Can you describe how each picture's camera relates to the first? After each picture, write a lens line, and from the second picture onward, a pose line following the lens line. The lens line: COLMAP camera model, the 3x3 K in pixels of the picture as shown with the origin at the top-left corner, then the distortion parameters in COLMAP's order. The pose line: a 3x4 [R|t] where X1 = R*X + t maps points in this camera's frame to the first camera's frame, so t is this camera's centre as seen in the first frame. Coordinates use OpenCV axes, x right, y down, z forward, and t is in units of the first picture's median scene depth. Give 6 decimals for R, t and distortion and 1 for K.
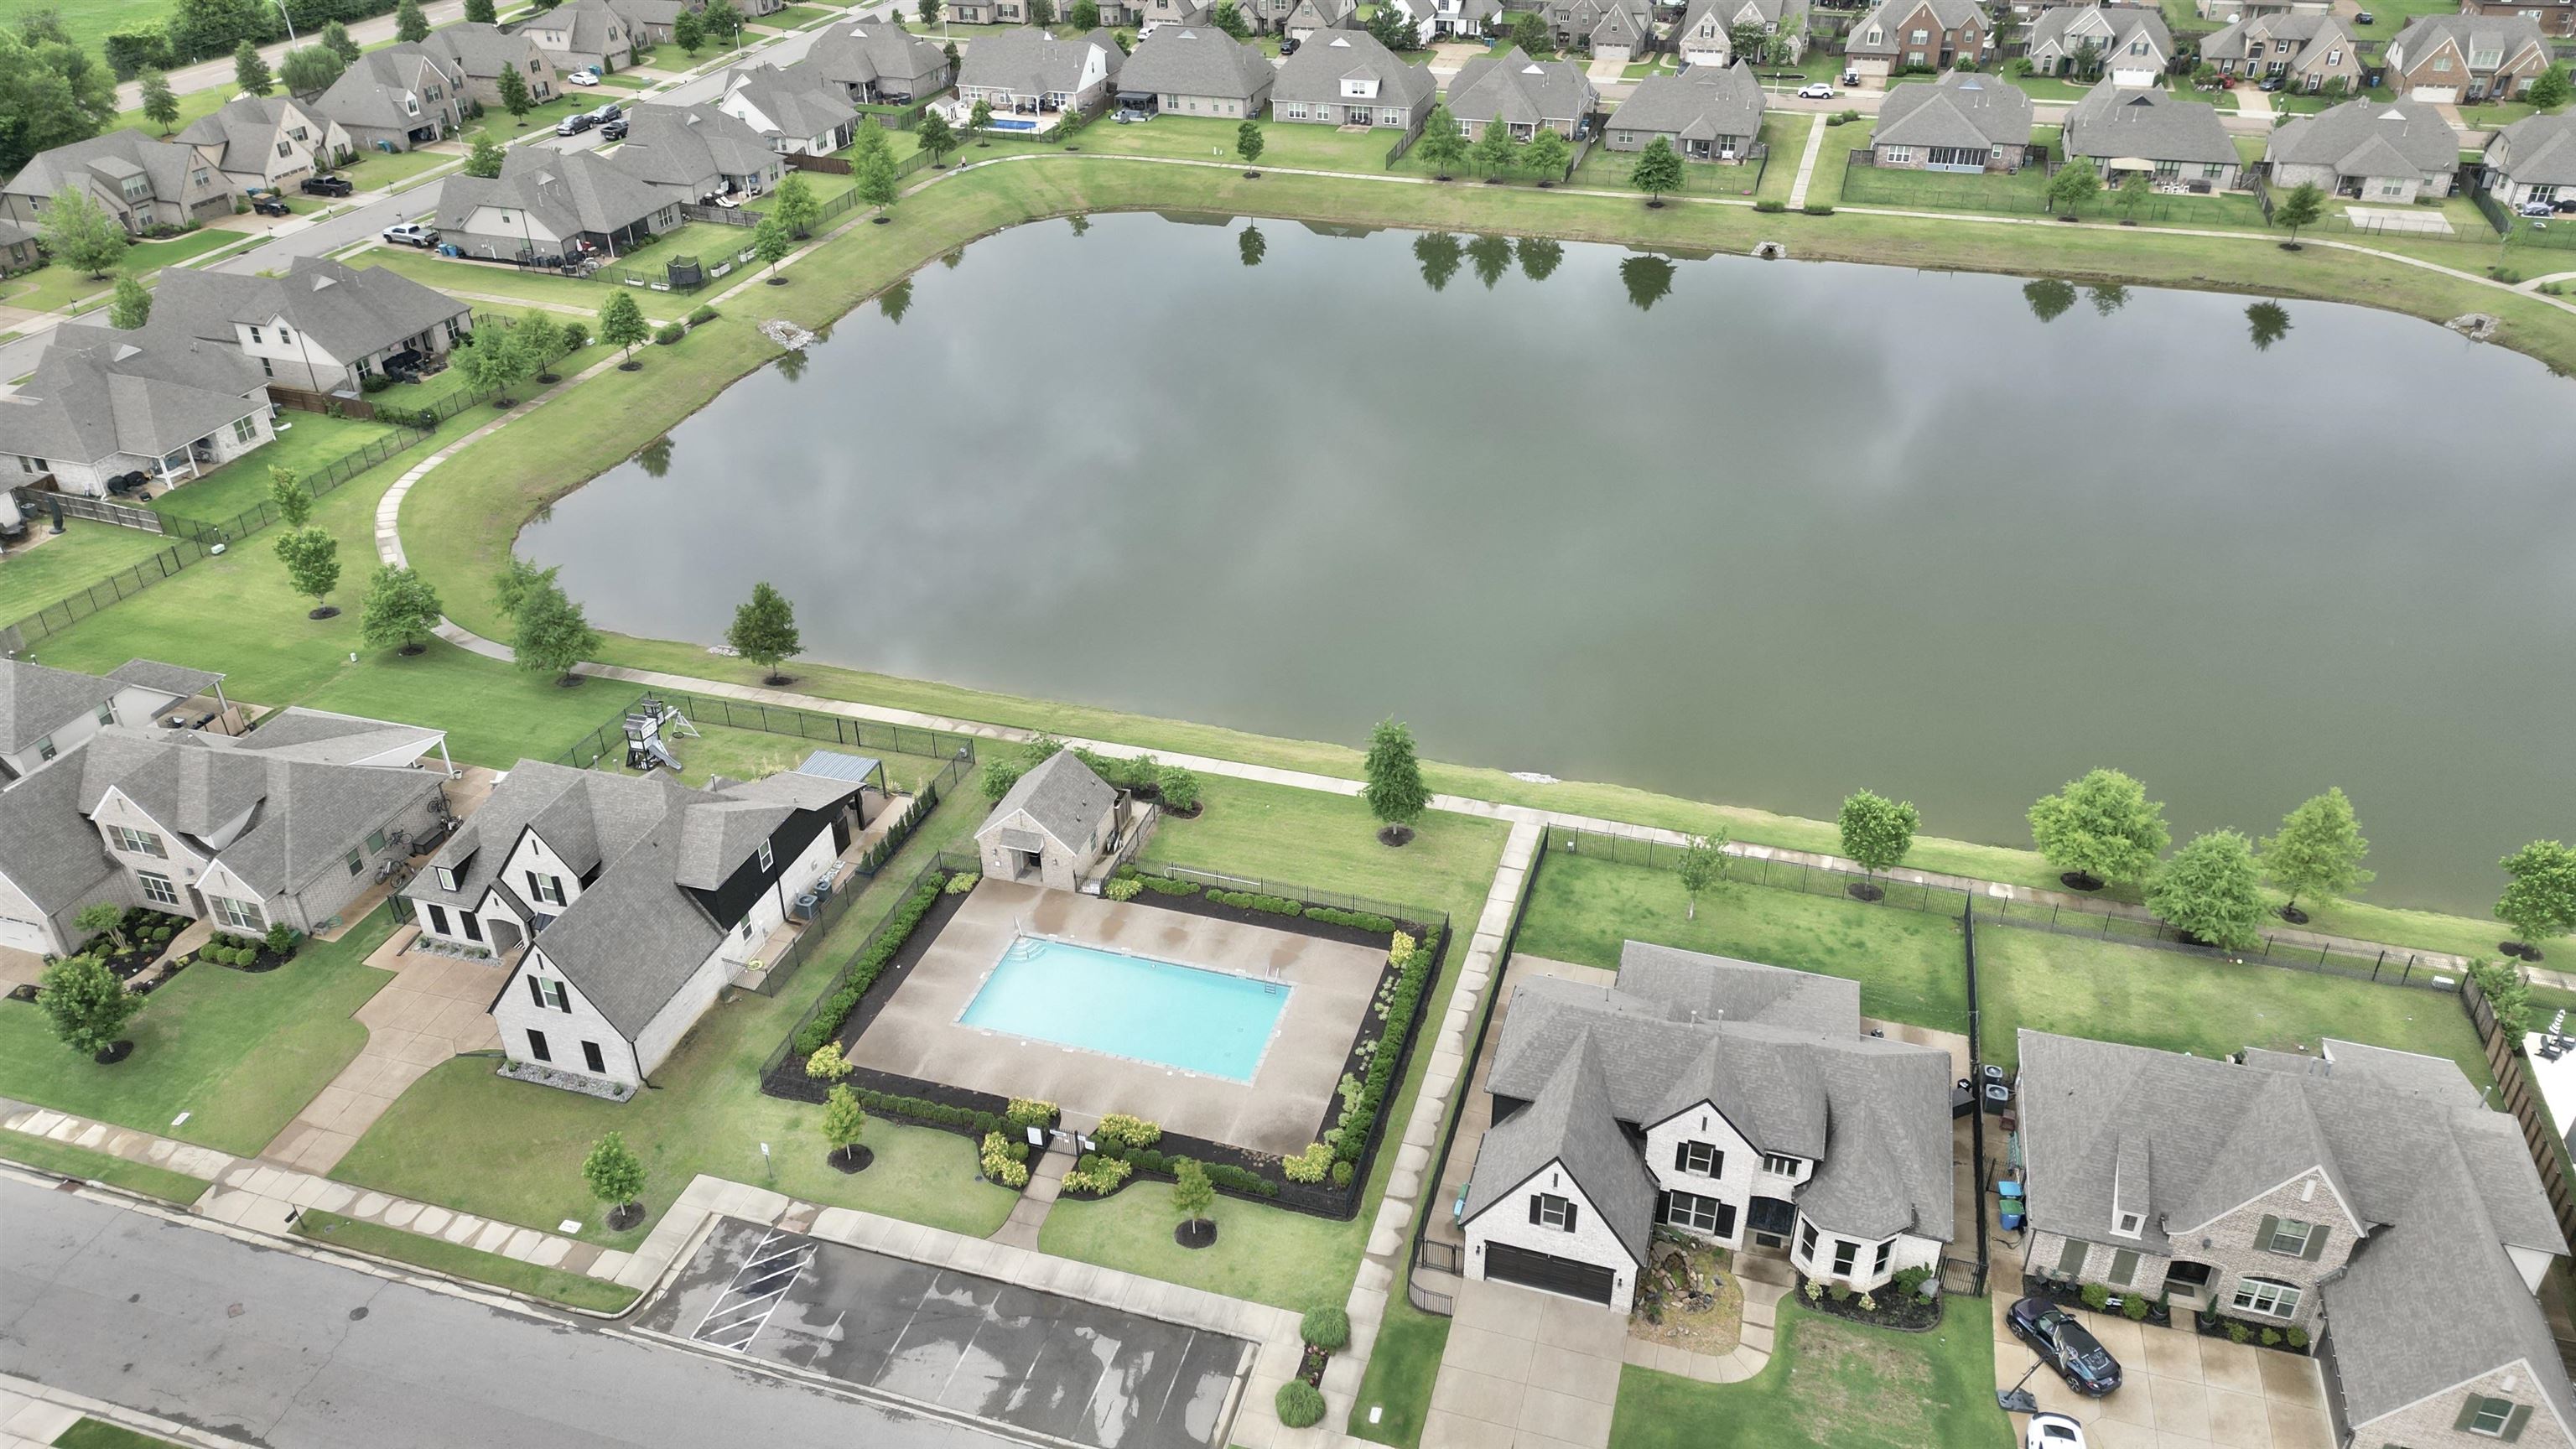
lens RADIAL K [[1792.3, 0, 1292.1], [0, 1792.3, 714.7], [0, 0, 1]] dist [0.087660, -0.099568]
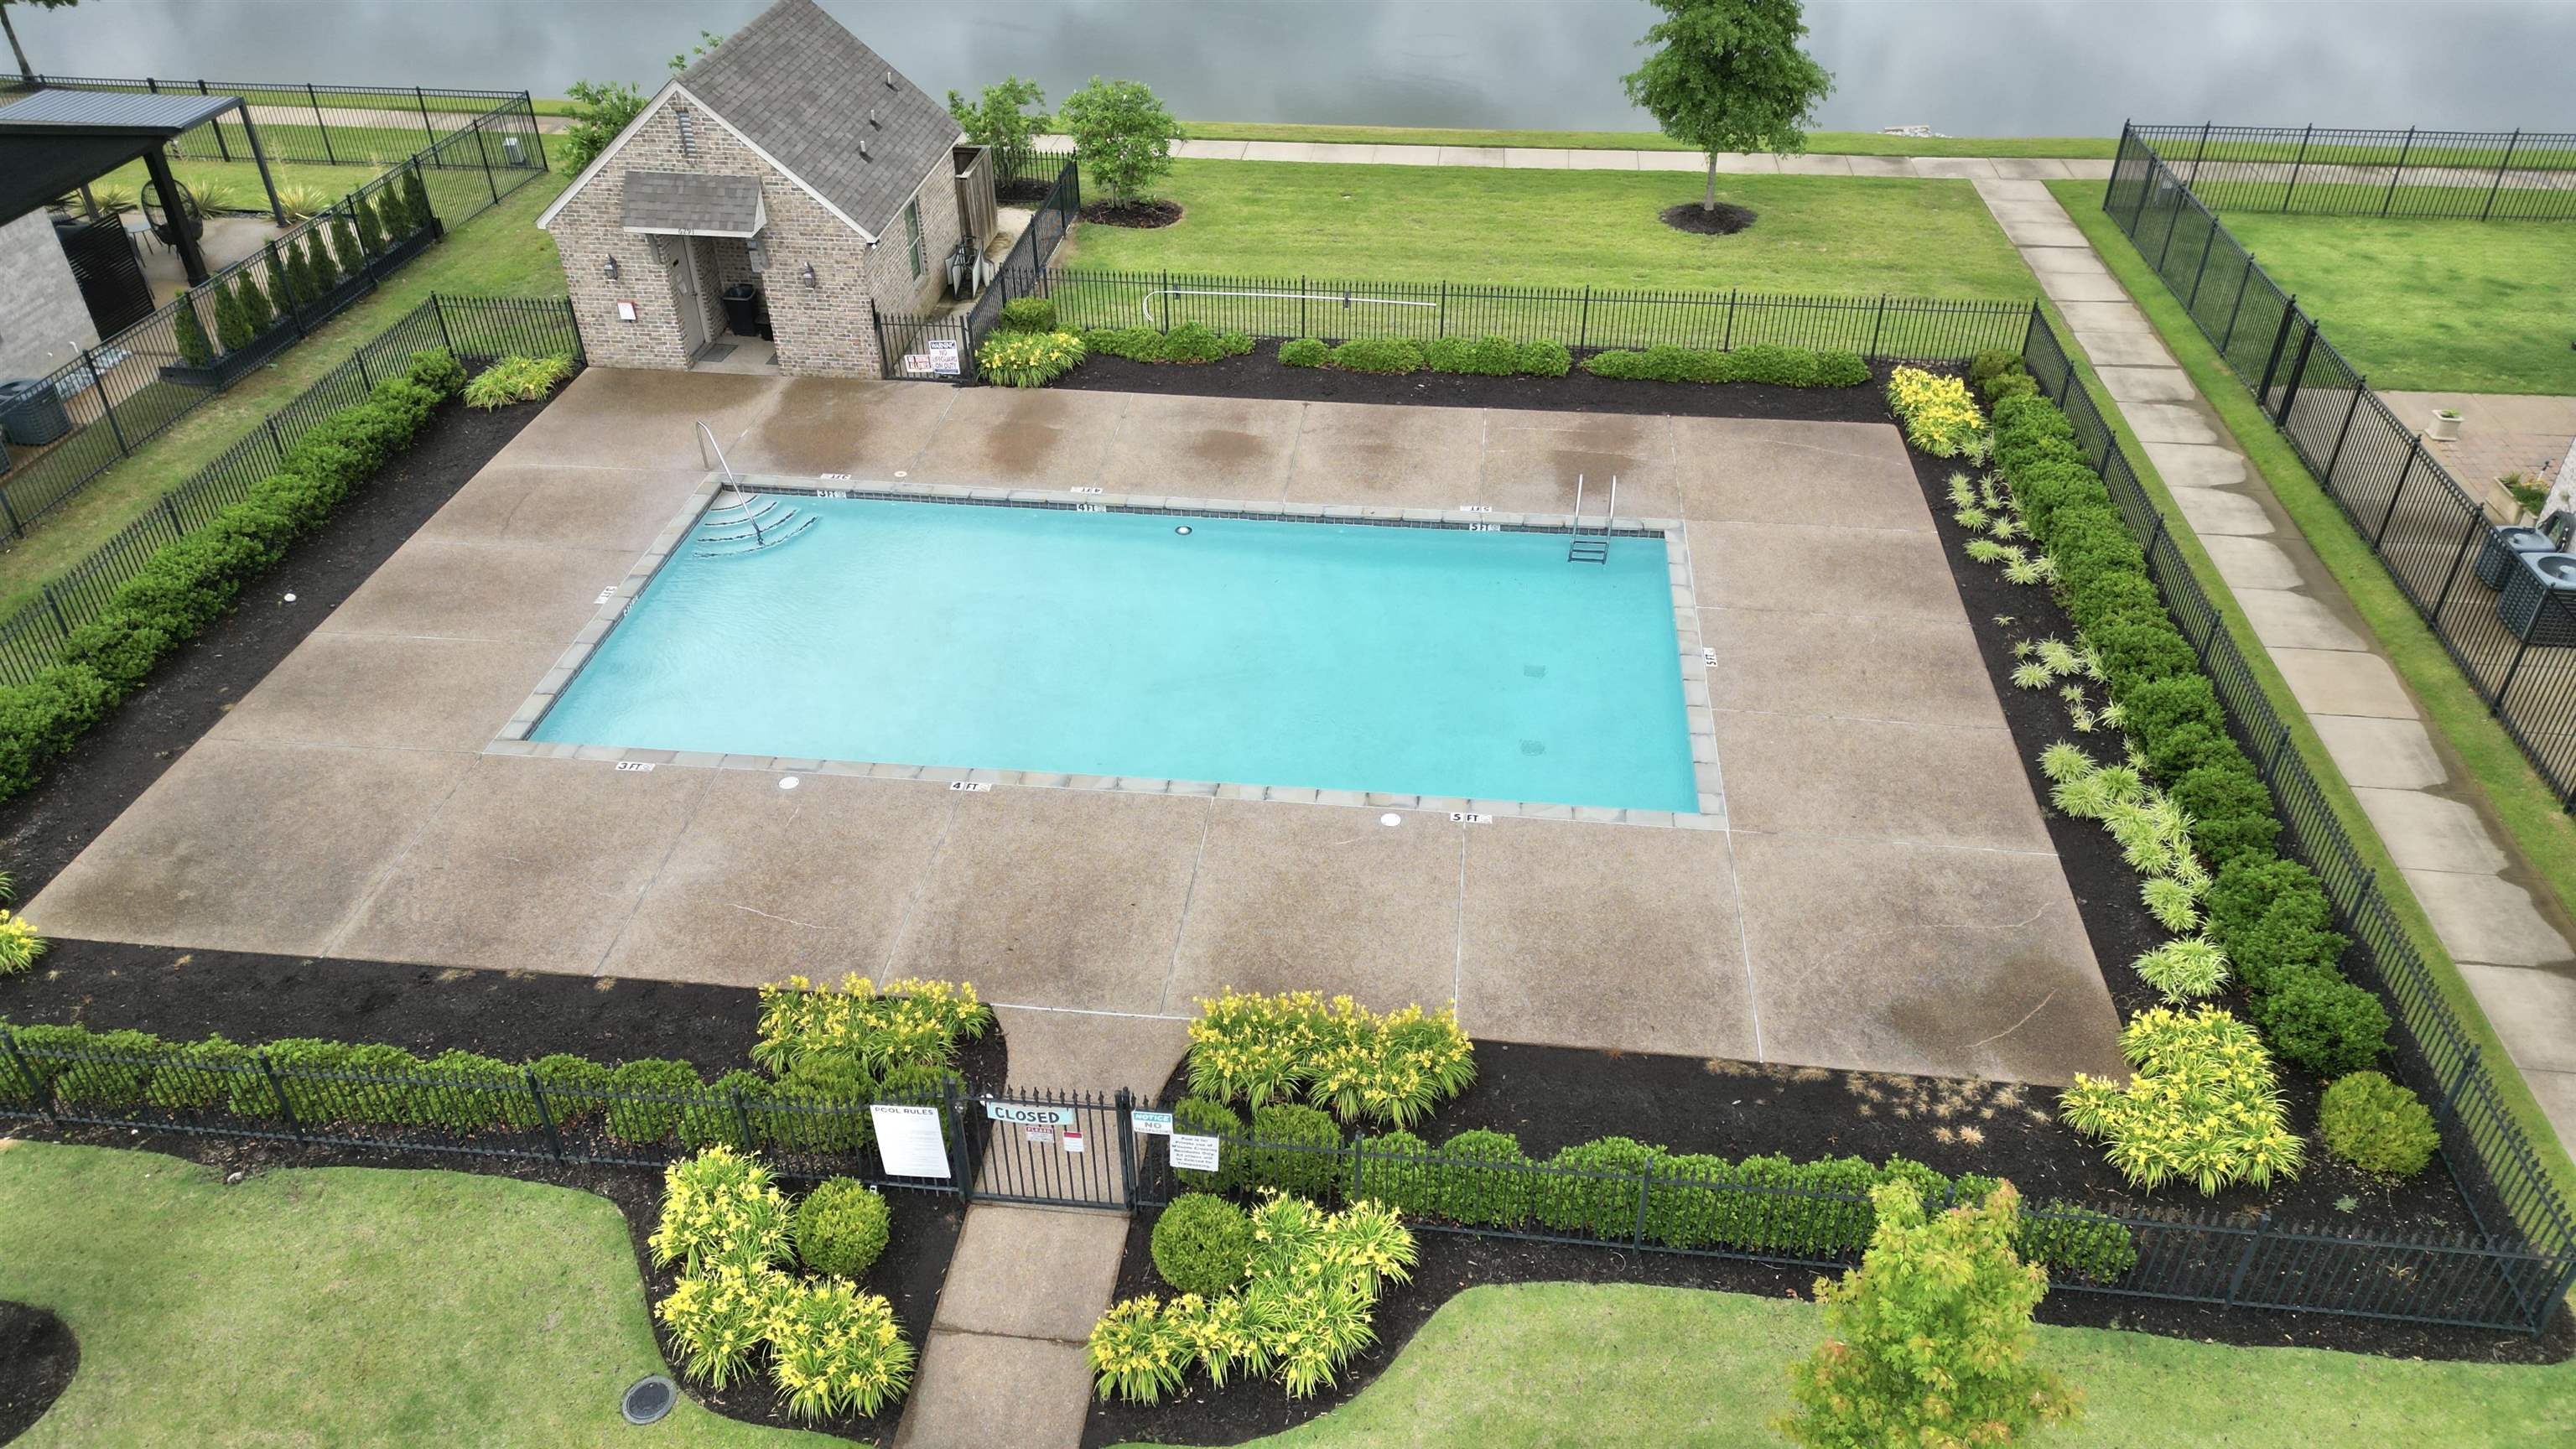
lens RADIAL K [[1808.5, 0, 1290.2], [0, 1808.5, 702.1], [0, 0, 1]] dist [0.079396, -0.077474]
pose [[0.982154, -0.099104, 0.159848, -0.089412], [0.090378, 0.994039, 0.060982, 0.121355], [-0.164939, -0.045447, 0.985256, 0.548762]]
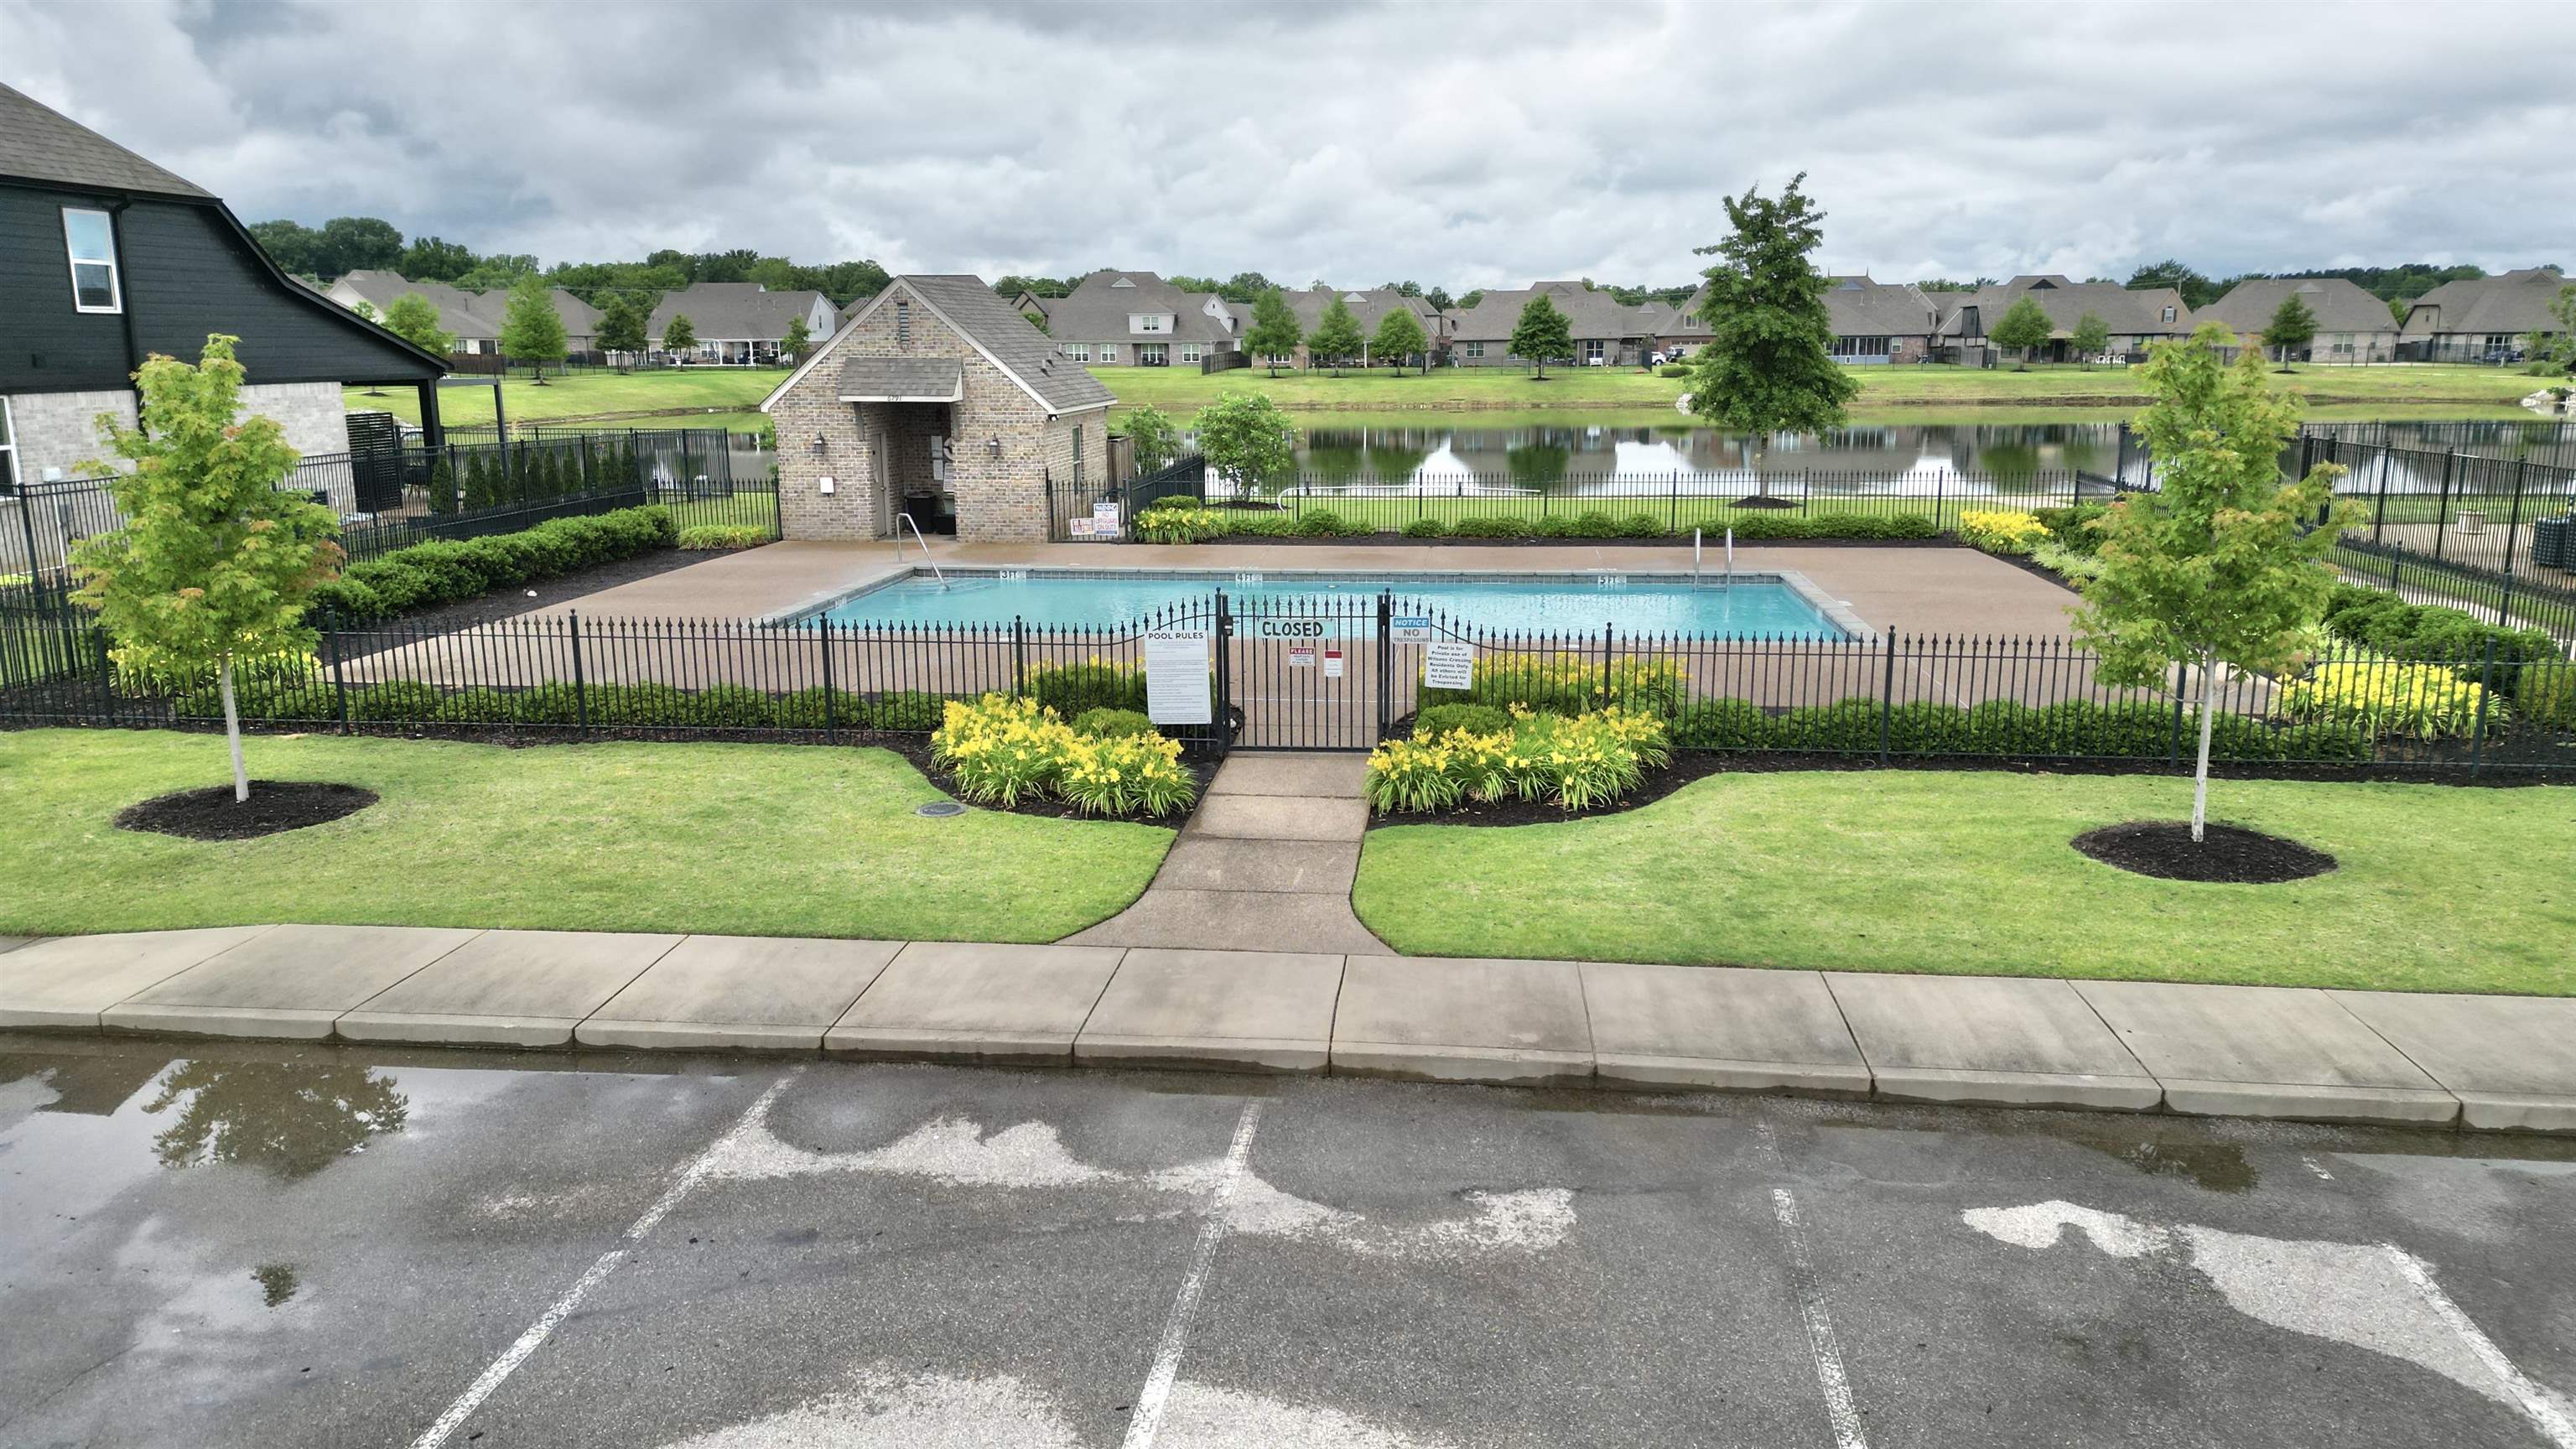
lens RADIAL K [[1792.3, 0, 1292.1], [0, 1792.3, 714.7], [0, 0, 1]] dist [0.087660, -0.099568]
pose [[0.982483, -0.031889, 0.183605, -0.117950], [0.092086, 0.939633, -0.329560, 0.216866], [-0.162012, 0.340694, 0.926110, 0.555161]]
